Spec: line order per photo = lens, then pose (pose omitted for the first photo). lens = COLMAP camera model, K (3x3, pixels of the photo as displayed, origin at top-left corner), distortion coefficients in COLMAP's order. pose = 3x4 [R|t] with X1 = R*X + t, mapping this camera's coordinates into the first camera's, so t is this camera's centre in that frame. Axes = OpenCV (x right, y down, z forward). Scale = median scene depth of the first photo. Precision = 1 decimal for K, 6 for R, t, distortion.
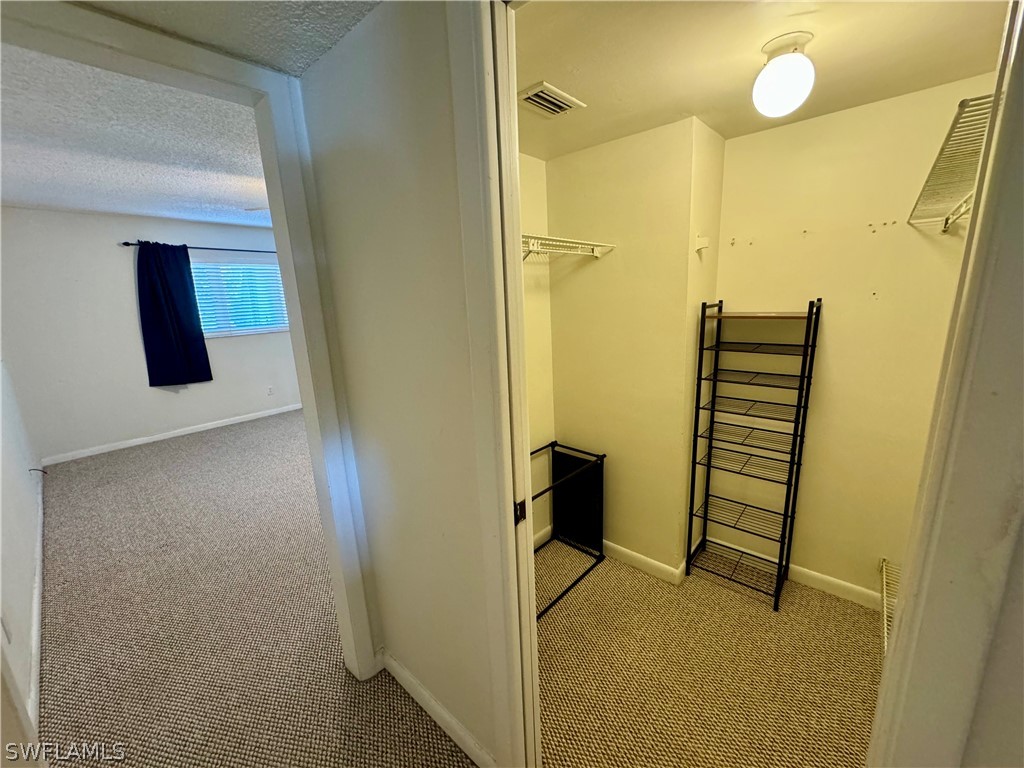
lens RADIAL K [[409.5, 0, 512.1], [0, 409.5, 385.6], [0, 0, 1]] dist [-0.001566, -0.000225]
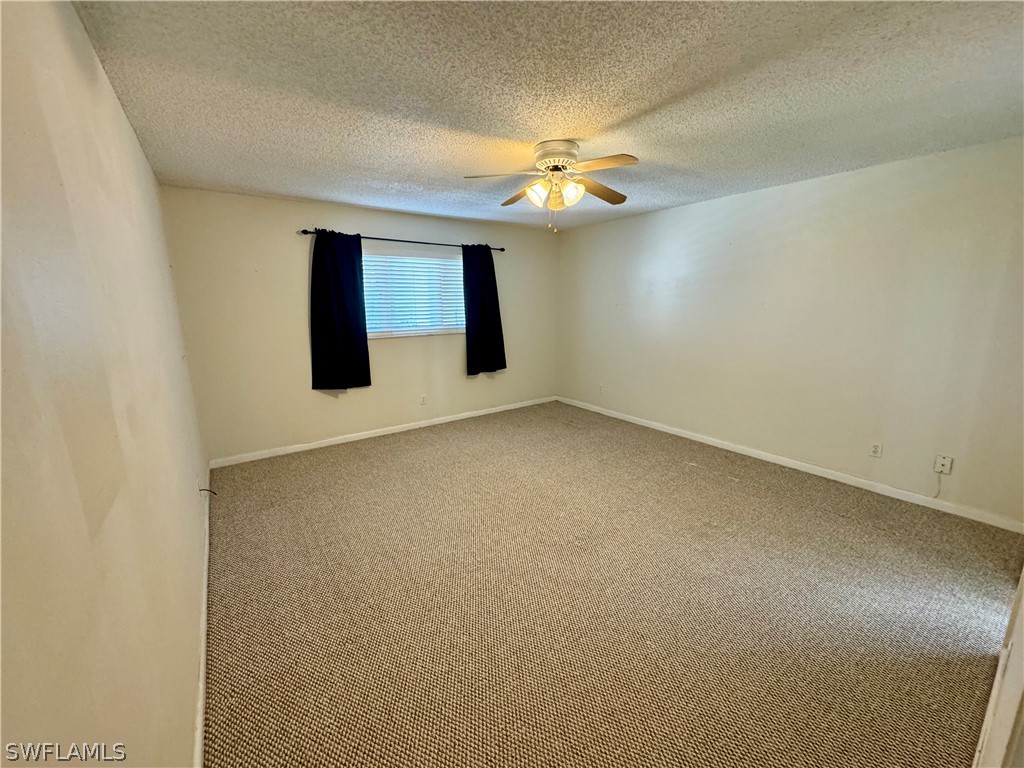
lens RADIAL K [[409.5, 0, 512.1], [0, 409.5, 385.6], [0, 0, 1]] dist [-0.001566, -0.000225]
pose [[0.973832, 0.077671, -0.213584, -0.259062], [-0.079414, 0.996842, 0.000421, -0.041430], [0.212942, 0.016551, 0.976925, 0.204231]]
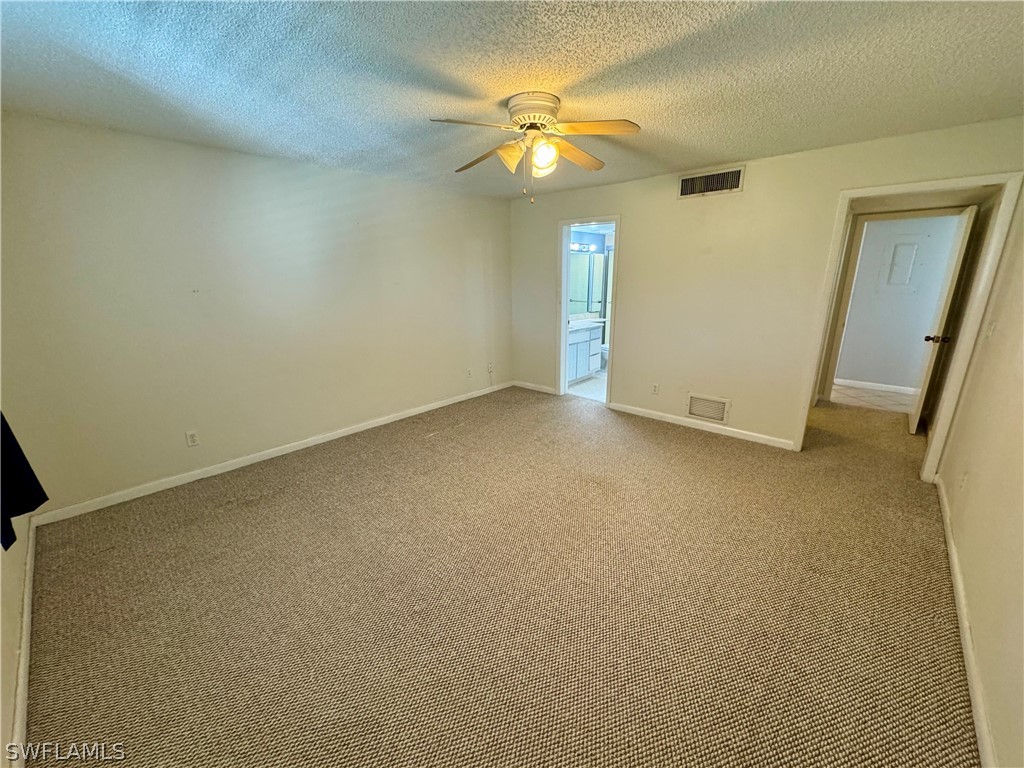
lens RADIAL K [[409.5, 0, 512.1], [0, 409.5, 385.6], [0, 0, 1]] dist [-0.001566, -0.000225]
pose [[0.020999, -0.225357, 0.974050, -0.904754], [0.227055, 0.949883, 0.214871, -0.163809], [-0.973656, 0.216651, 0.071115, 0.833205]]
